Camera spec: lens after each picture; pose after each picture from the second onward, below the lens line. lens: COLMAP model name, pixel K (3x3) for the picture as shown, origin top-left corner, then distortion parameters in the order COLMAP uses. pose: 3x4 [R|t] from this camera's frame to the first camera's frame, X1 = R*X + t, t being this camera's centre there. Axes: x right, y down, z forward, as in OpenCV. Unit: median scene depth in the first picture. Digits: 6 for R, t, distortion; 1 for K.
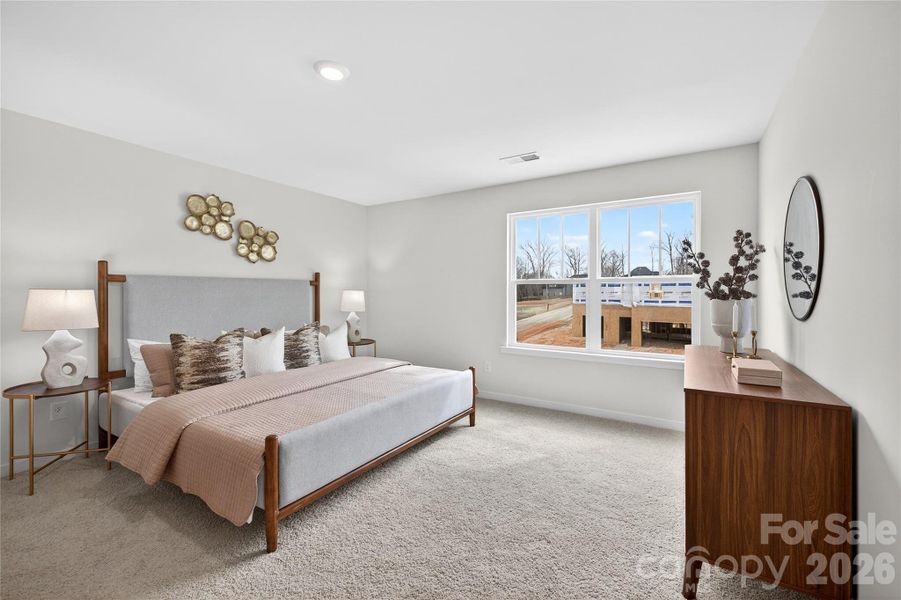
lens RADIAL K [[380.9, 0, 451.0], [0, 380.9, 298.8], [0, 0, 1]] dist [0.011703, -0.002474]
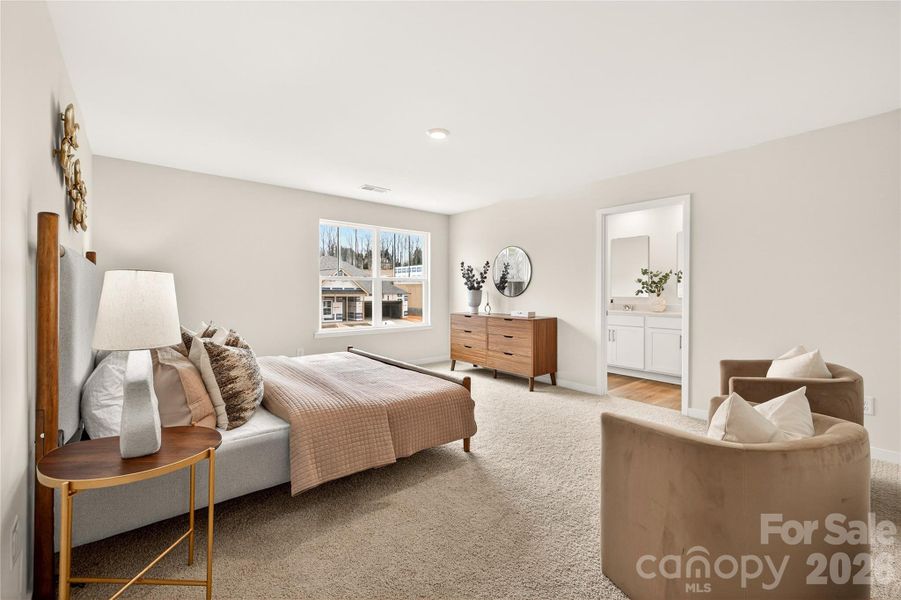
lens RADIAL K [[380.9, 0, 445.4], [0, 380.9, 294.1], [0, 0, 1]] dist [0.011703, -0.002474]
pose [[0.311463, -0.013262, 0.950166, -1.444546], [-0.002181, 0.999890, 0.014671, -0.005644], [-0.950256, -0.006641, 0.311399, 0.442220]]
